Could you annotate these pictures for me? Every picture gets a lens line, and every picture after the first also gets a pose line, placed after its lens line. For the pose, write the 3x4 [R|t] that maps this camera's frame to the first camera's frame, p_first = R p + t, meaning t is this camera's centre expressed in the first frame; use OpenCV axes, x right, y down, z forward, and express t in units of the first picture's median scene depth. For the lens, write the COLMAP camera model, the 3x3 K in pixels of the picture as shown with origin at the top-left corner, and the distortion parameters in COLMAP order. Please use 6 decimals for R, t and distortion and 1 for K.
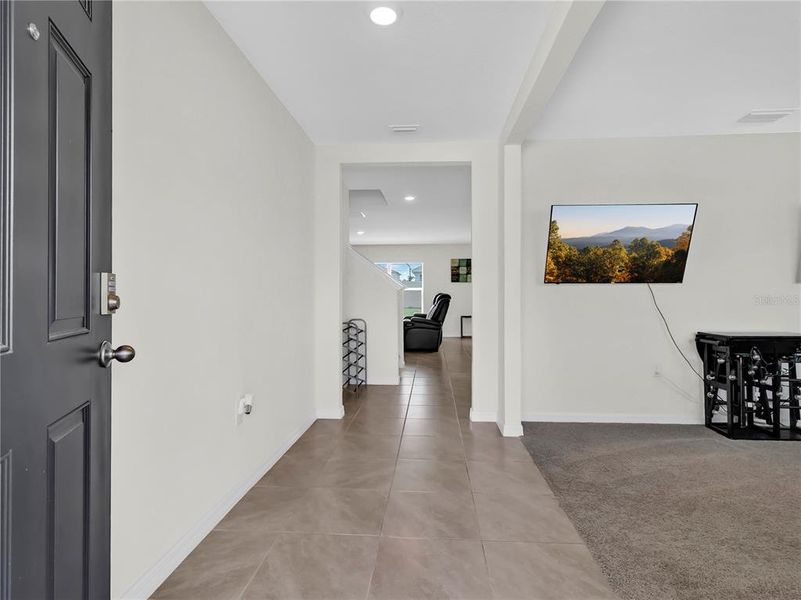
lens RADIAL K [[420.8, 0, 401.6], [0, 420.8, 294.8], [0, 0, 1]] dist [0.006700, -0.000430]
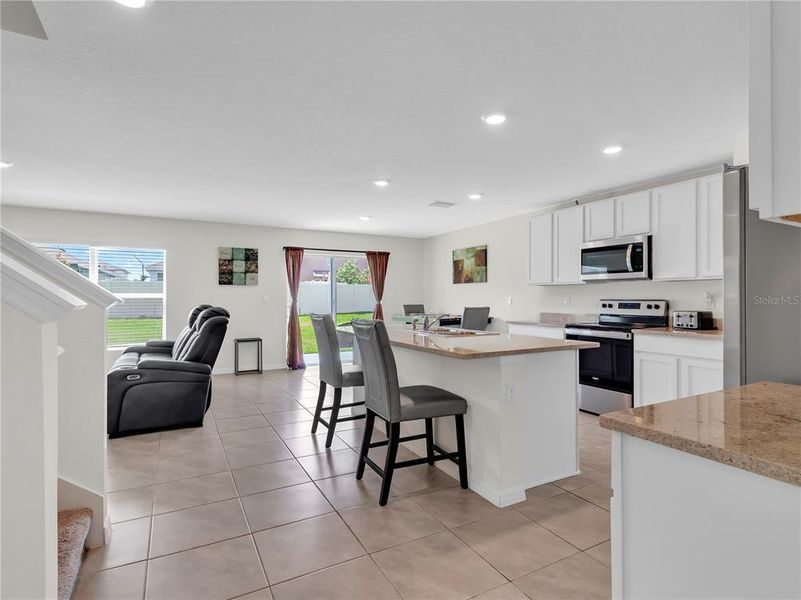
lens RADIAL K [[420.8, 0, 405.0], [0, 420.8, 295.9], [0, 0, 1]] dist [0.006700, -0.000430]
pose [[0.841204, -0.001702, 0.540715, 0.013080], [0.004013, 0.999987, -0.003096, -0.009730], [-0.540703, 0.004774, 0.841200, 0.306945]]
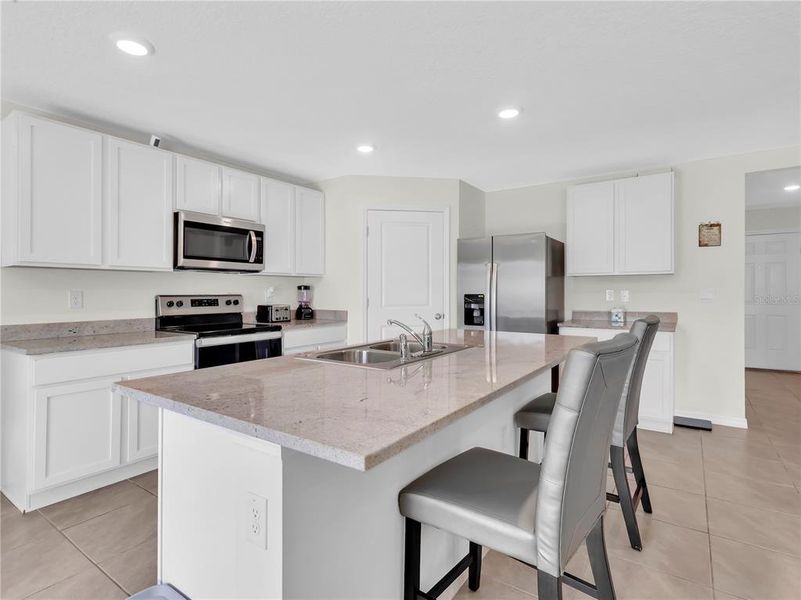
lens RADIAL K [[420.8, 0, 402.9], [0, 420.8, 288.5], [0, 0, 1]] dist [0.006700, -0.000430]
pose [[-0.862542, 0.002896, 0.505978, 0.113215], [0.000435, 0.999987, -0.004983, -0.009727], [-0.505986, -0.004078, -0.862532, 0.714869]]
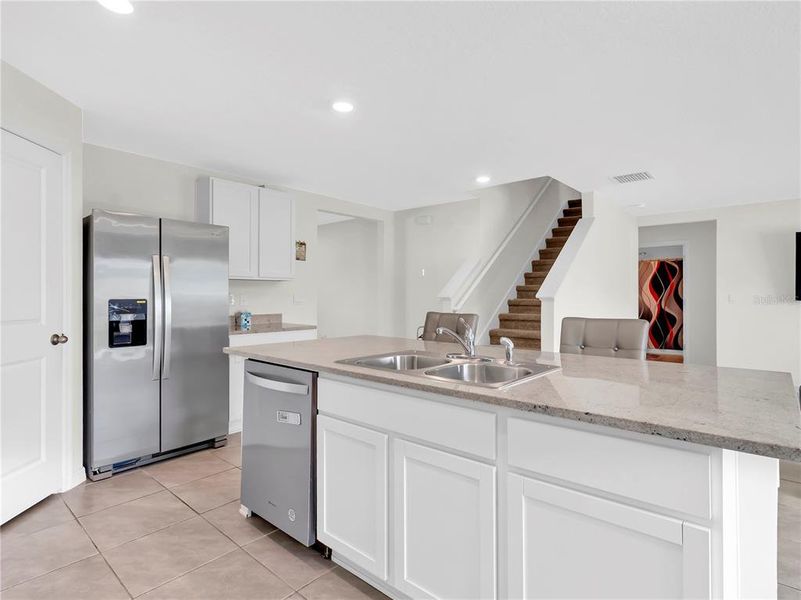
lens RADIAL K [[420.8, 0, 401.5], [0, 420.8, 295.3], [0, 0, 1]] dist [0.006700, -0.000430]
pose [[-0.602633, -0.004405, -0.798006, 0.343547], [-0.002910, 0.999990, -0.003323, -0.008474], [0.798013, 0.000320, -0.602640, 0.638531]]
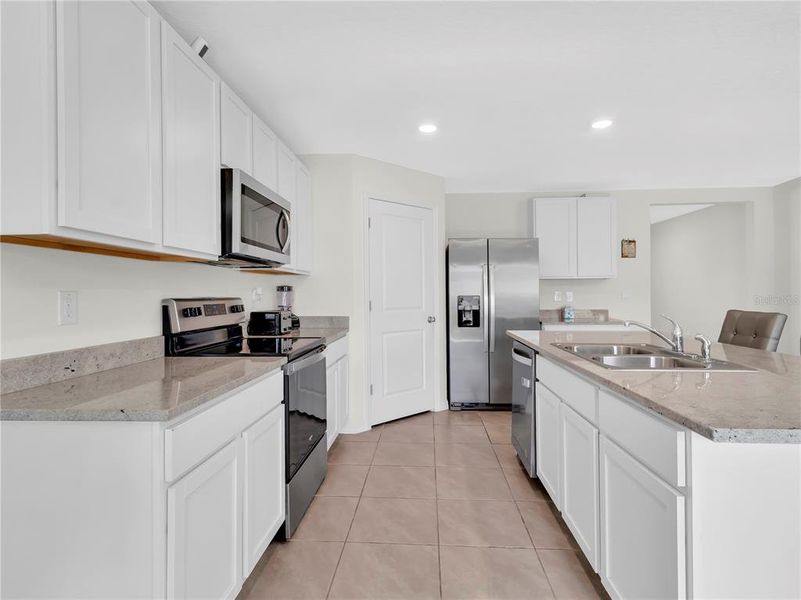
lens RADIAL K [[420.8, 0, 403.9], [0, 420.8, 294.9], [0, 0, 1]] dist [0.006700, -0.000430]
pose [[-0.999922, 0.002314, -0.012288, 0.305266], [0.002275, 0.999992, 0.003212, -0.008672], [0.012295, 0.003183, -0.999919, 0.729387]]
